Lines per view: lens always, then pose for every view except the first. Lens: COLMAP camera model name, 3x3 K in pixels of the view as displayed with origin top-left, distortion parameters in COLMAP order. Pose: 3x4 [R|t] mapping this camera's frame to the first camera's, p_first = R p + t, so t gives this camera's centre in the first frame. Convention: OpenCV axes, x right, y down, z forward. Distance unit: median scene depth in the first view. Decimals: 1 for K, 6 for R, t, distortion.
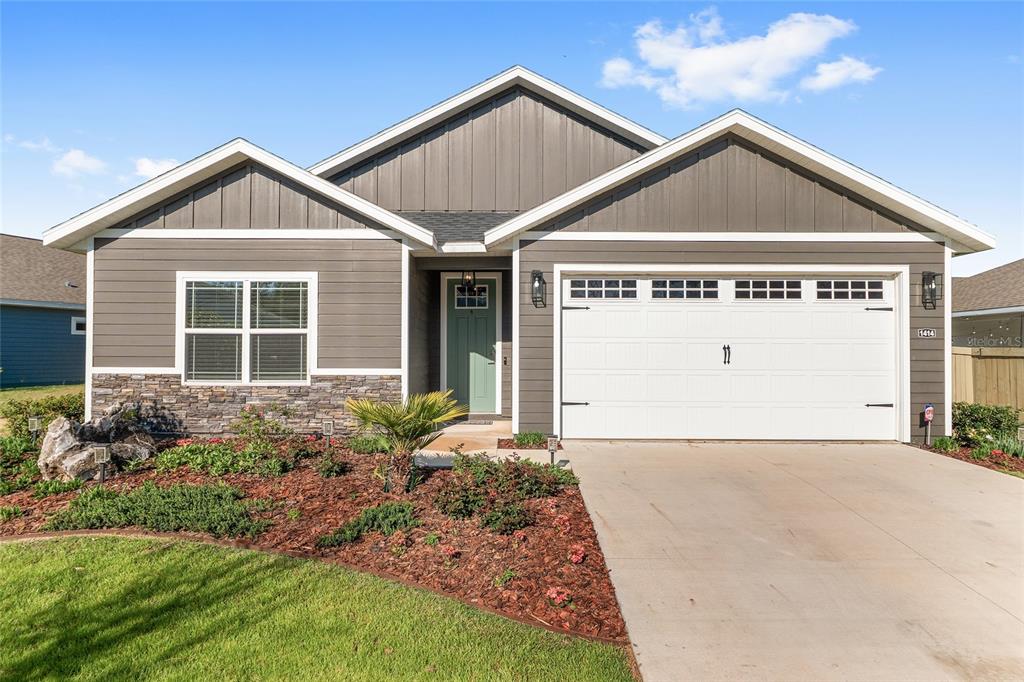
lens RADIAL K [[619.5, 0, 512.0], [0, 619.5, 341.0], [0, 0, 1]] dist [0.002793, 0.000222]
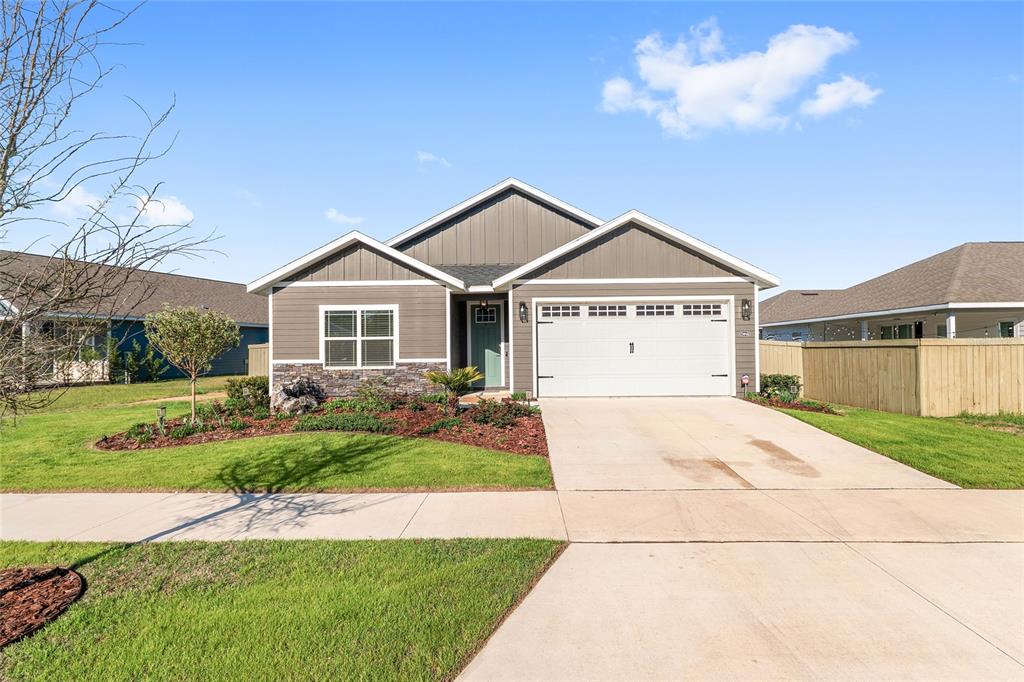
lens RADIAL K [[501.1, 0, 512.0], [0, 501.1, 341.0], [0, 0, 1]] dist [-0.000649, -0.000017]
pose [[0.999821, -0.014138, -0.012599, 0.026360], [0.014097, 0.999895, -0.003353, 0.002588], [0.012645, 0.003175, 0.999915, -0.425232]]
